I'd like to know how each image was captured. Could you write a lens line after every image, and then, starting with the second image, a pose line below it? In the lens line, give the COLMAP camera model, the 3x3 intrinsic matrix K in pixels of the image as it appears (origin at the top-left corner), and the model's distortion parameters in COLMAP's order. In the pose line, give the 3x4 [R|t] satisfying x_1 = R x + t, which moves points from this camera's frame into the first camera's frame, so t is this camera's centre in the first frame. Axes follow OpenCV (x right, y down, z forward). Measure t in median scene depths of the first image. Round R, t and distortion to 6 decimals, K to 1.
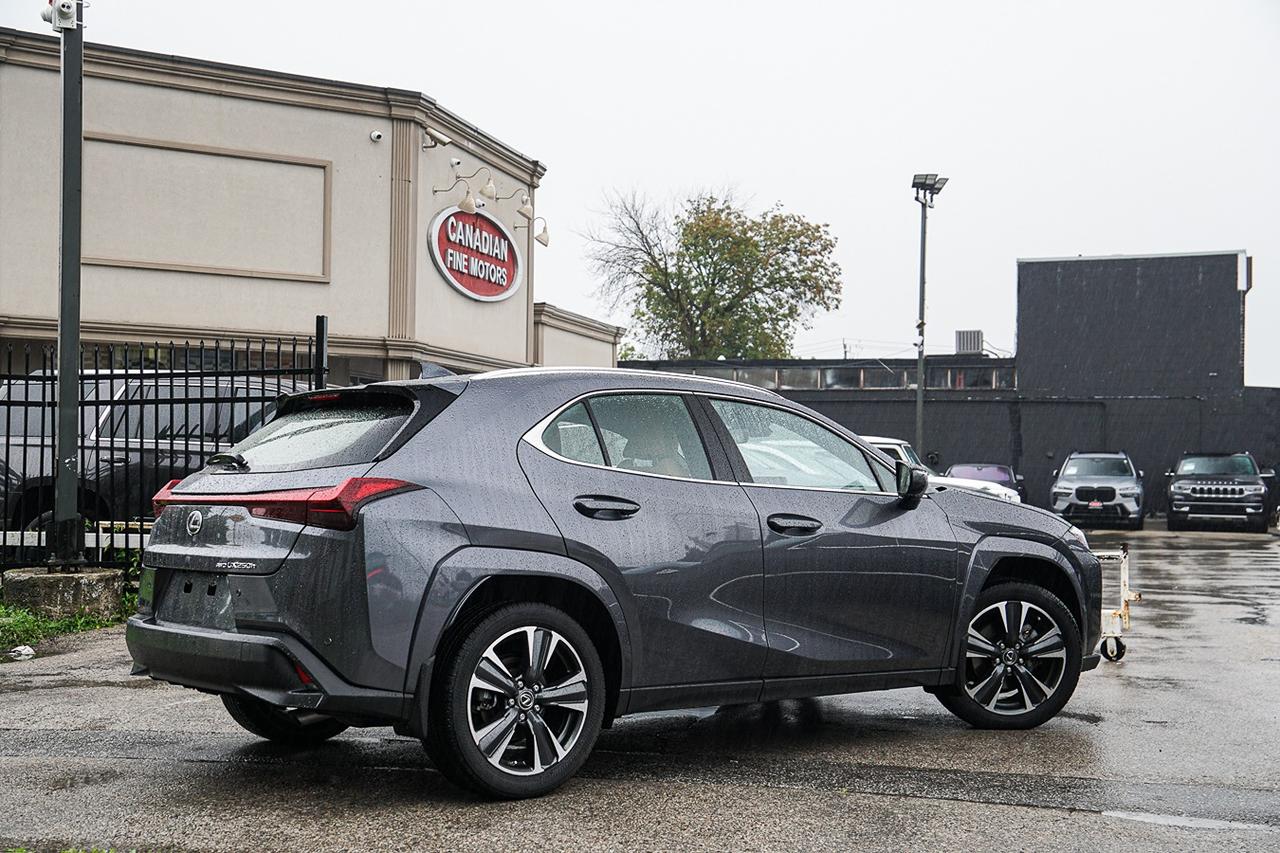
lens RADIAL K [[1557.1, 0, 640.0], [0, 1557.1, 426.5], [0, 0, 1]] dist [0.005682, 0.851034]
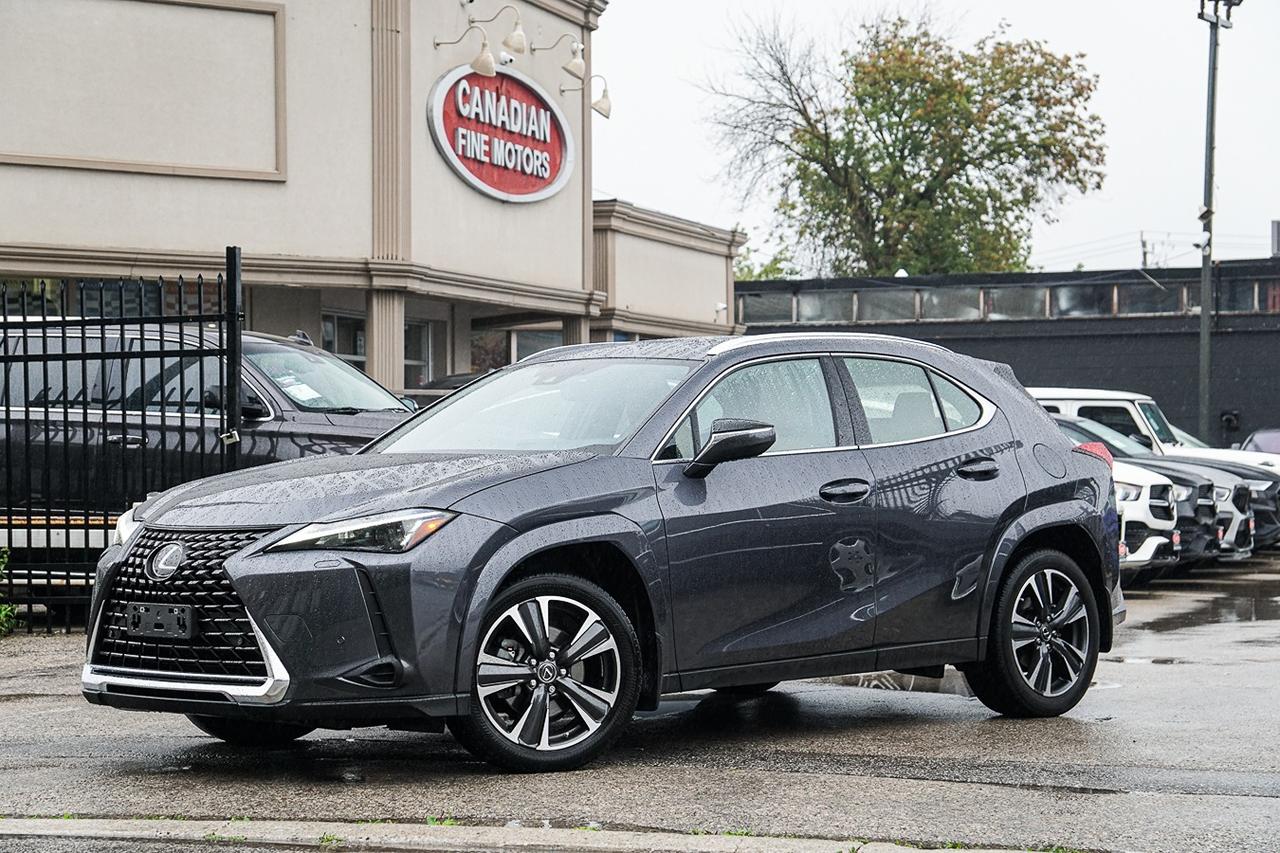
lens RADIAL K [[2602.7, 0, 640.5], [0, 2602.7, 443.2], [0, 0, 1]] dist [0.488178, -0.122233]
pose [[0.995605, -0.012398, -0.092823, 0.039661], [0.014658, 0.999612, 0.023702, -0.000192], [0.092493, -0.024958, 0.995401, -0.098201]]
